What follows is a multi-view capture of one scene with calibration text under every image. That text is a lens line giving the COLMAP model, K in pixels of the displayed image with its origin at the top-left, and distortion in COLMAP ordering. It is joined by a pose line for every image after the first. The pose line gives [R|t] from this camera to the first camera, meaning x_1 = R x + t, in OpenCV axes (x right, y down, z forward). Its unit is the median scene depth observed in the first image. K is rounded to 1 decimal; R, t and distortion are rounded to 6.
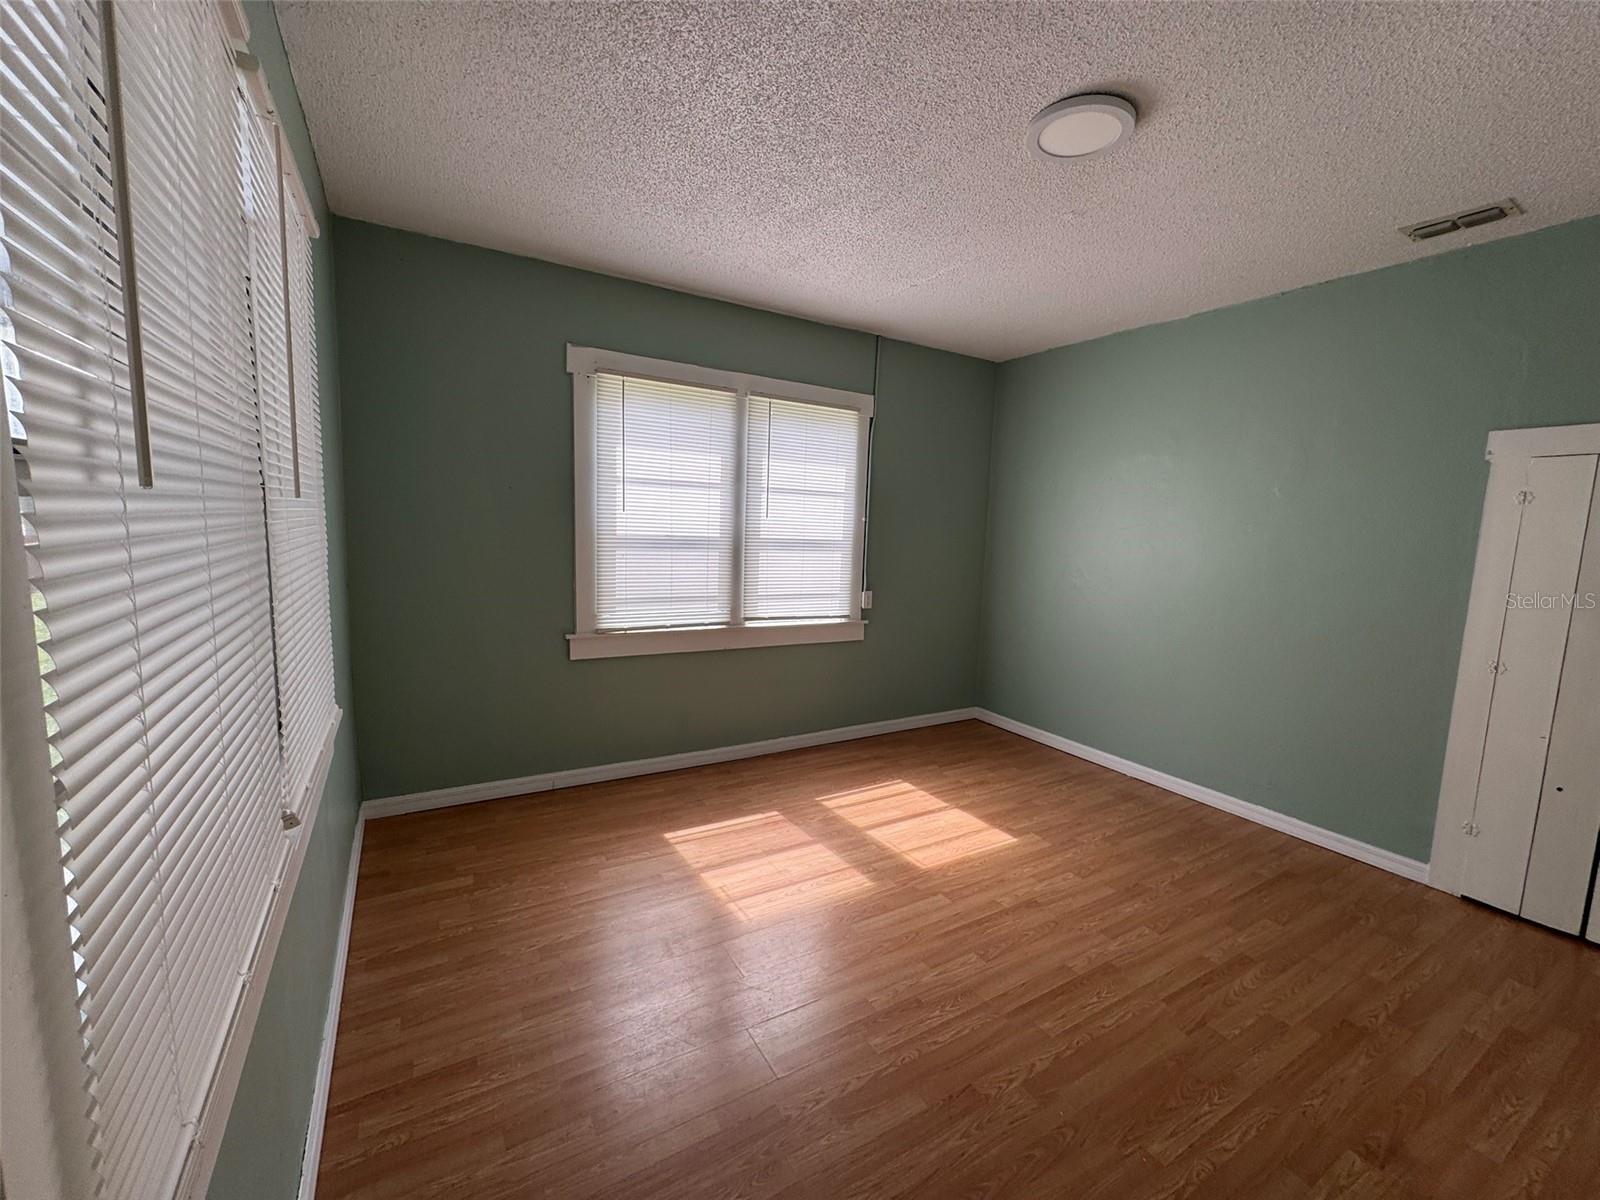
lens RADIAL K [[640.7, 0, 800.9], [0, 640.7, 596.4], [0, 0, 1]] dist [-0.000568, 0.000325]
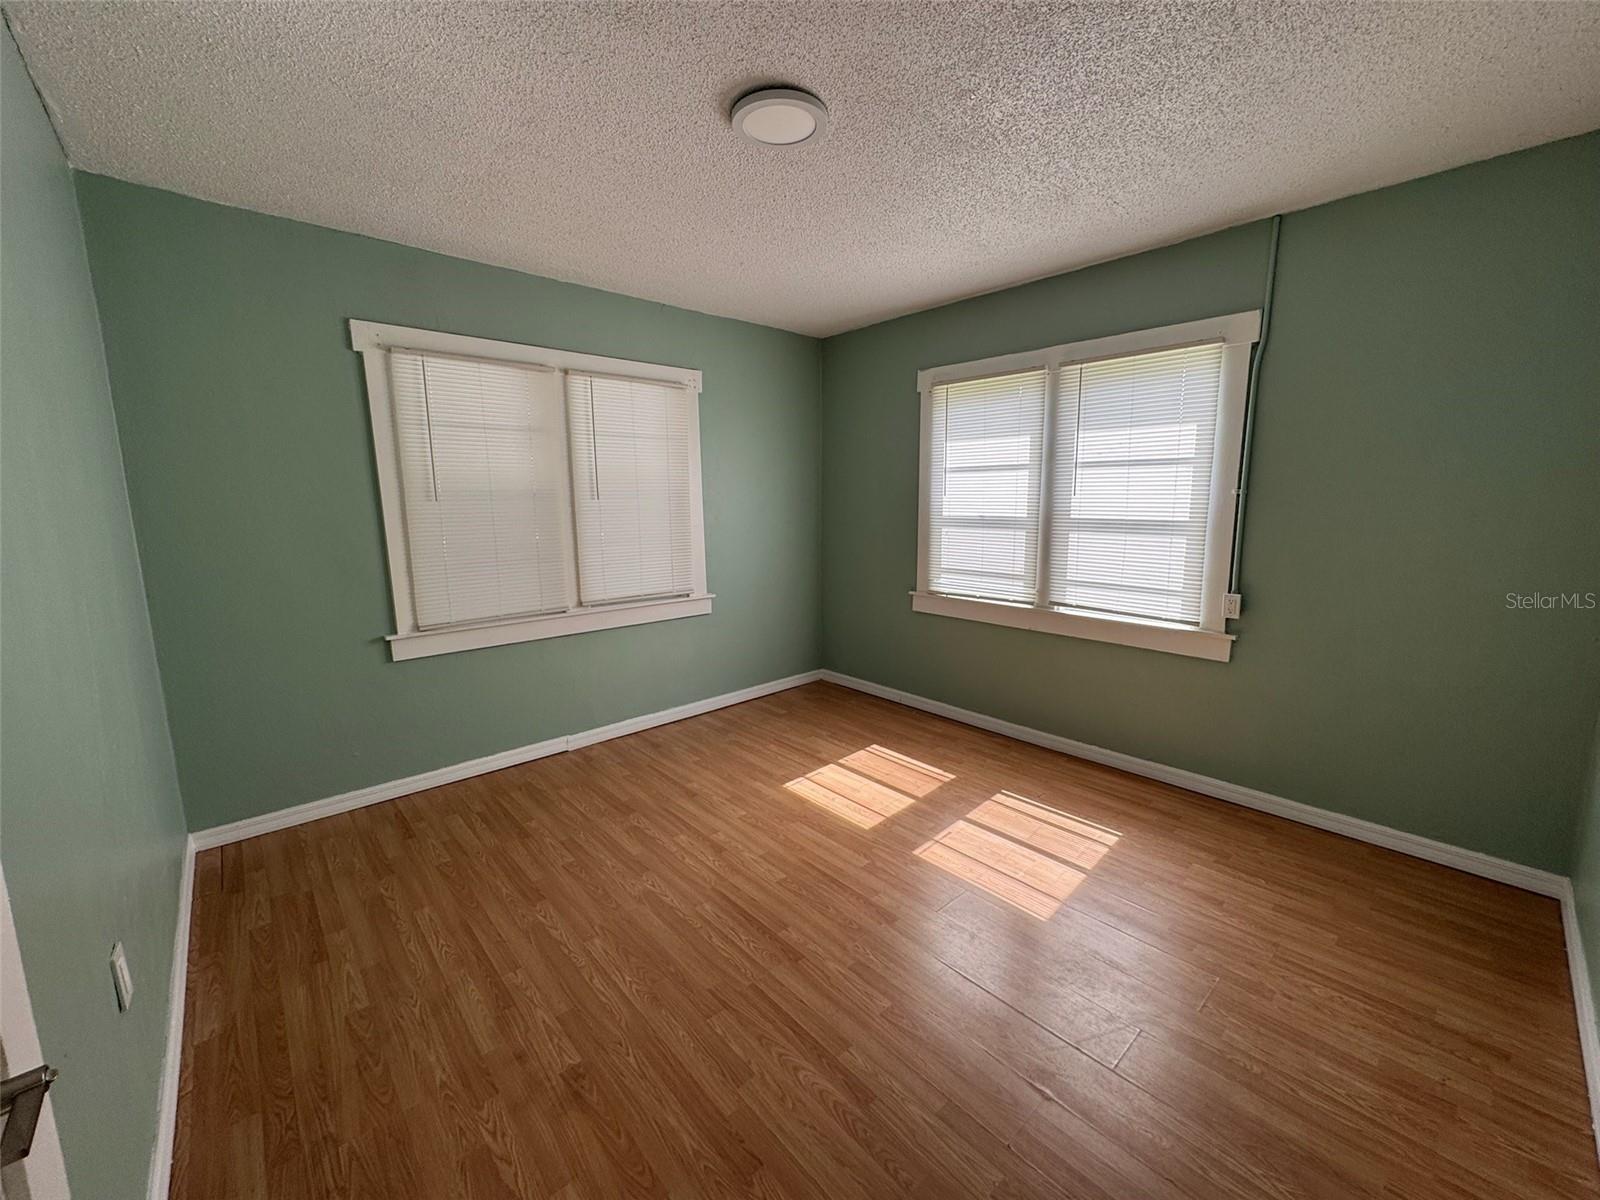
lens RADIAL K [[640.7, 0, 800.9], [0, 640.7, 596.4], [0, 0, 1]] dist [-0.000568, 0.000325]
pose [[0.200766, 0.112086, -0.973206, 0.832061], [-0.100852, 0.990519, 0.093275, -0.028135], [0.974434, 0.079423, 0.210167, 0.467278]]
